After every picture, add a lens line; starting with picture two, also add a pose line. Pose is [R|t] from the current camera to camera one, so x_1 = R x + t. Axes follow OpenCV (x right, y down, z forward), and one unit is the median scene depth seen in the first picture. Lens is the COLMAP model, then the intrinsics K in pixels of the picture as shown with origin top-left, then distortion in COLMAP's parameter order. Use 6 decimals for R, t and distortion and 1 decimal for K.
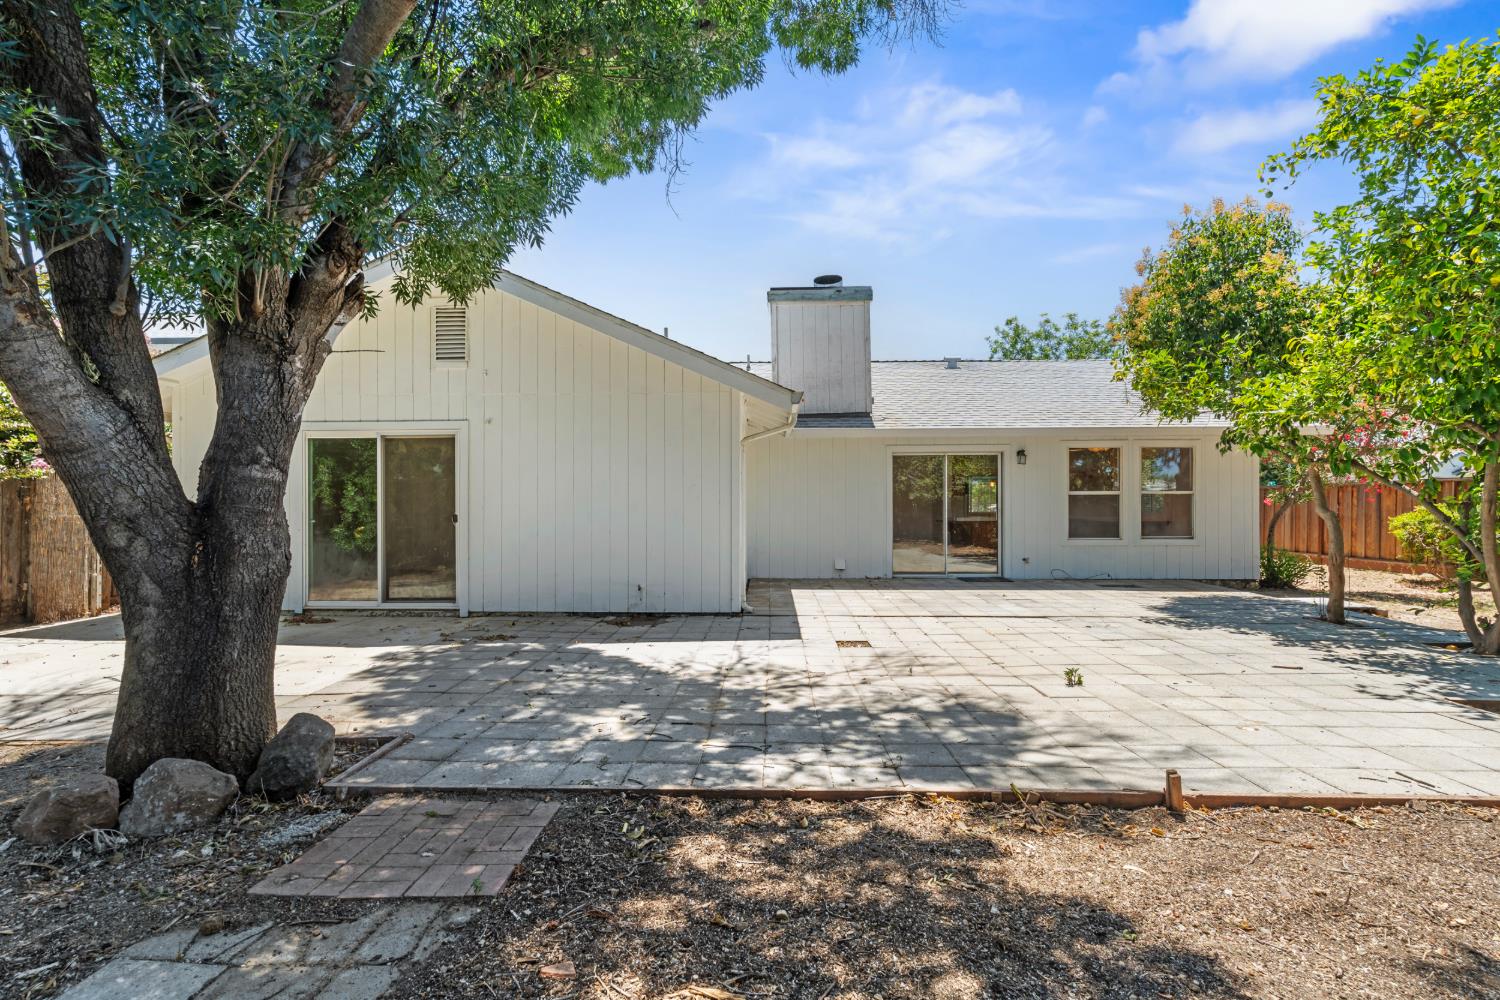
lens RADIAL K [[667.3, 0, 750.0], [0, 667.3, 500.0], [0, 0, 1]] dist [-0.000639, -0.000019]
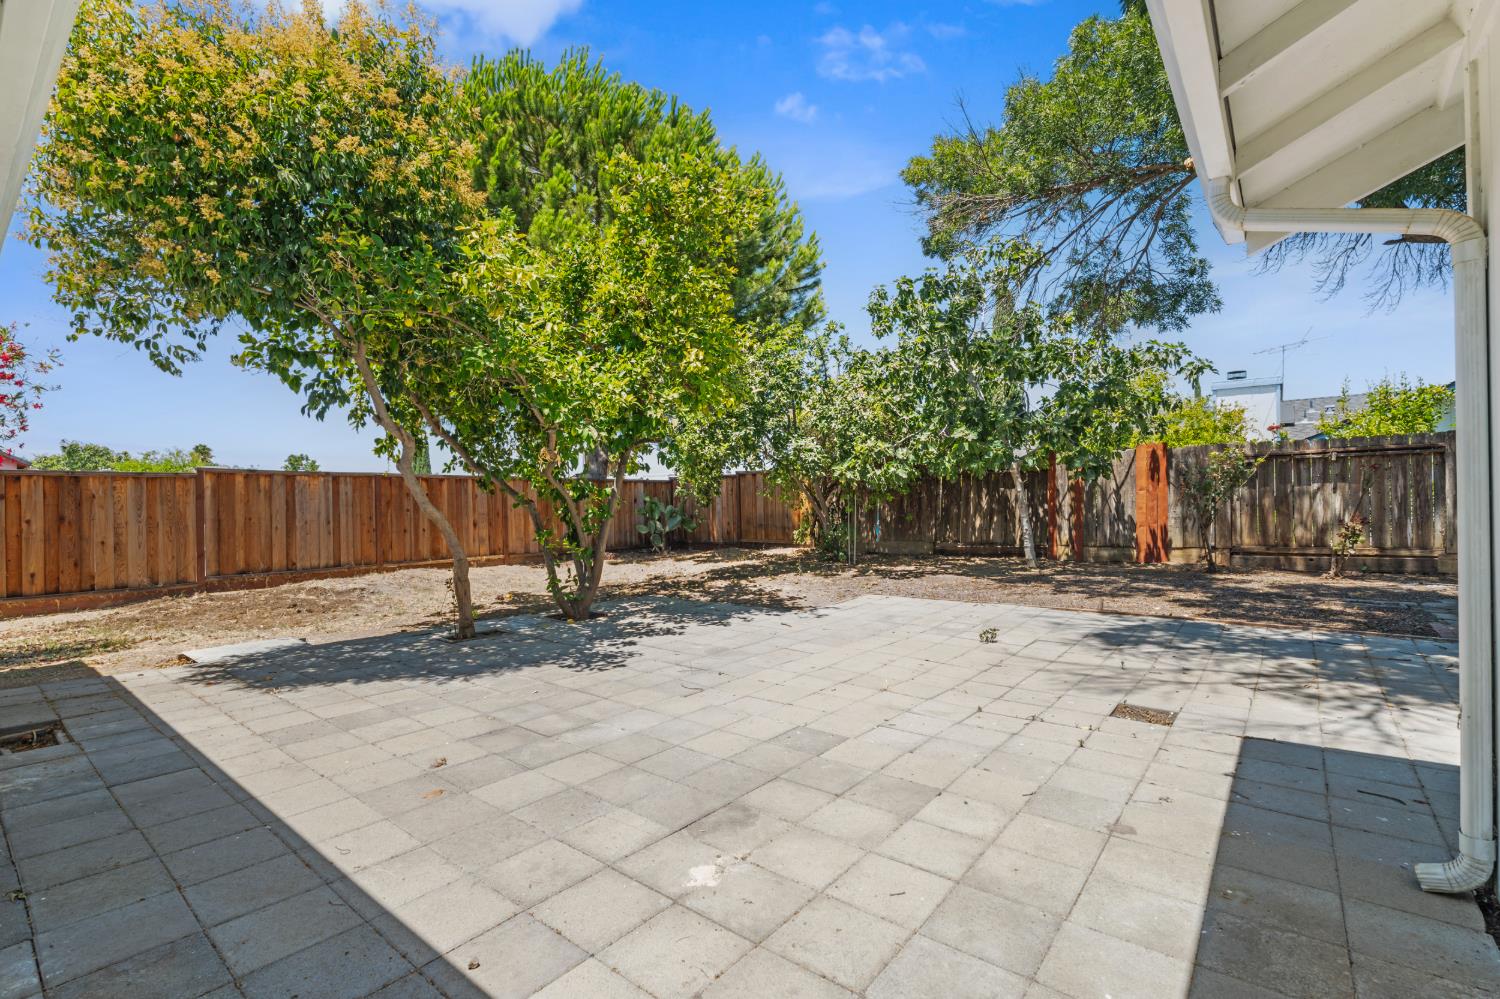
lens RADIAL K [[667.3, 0, 750.0], [0, 667.3, 499.5], [0, 0, 1]] dist [-0.000639, -0.000019]
pose [[-0.792467, 0.009876, 0.609835, 0.062717], [0.008153, 0.999951, -0.005599, 0.016411], [-0.609861, 0.000535, -0.792508, 1.743592]]
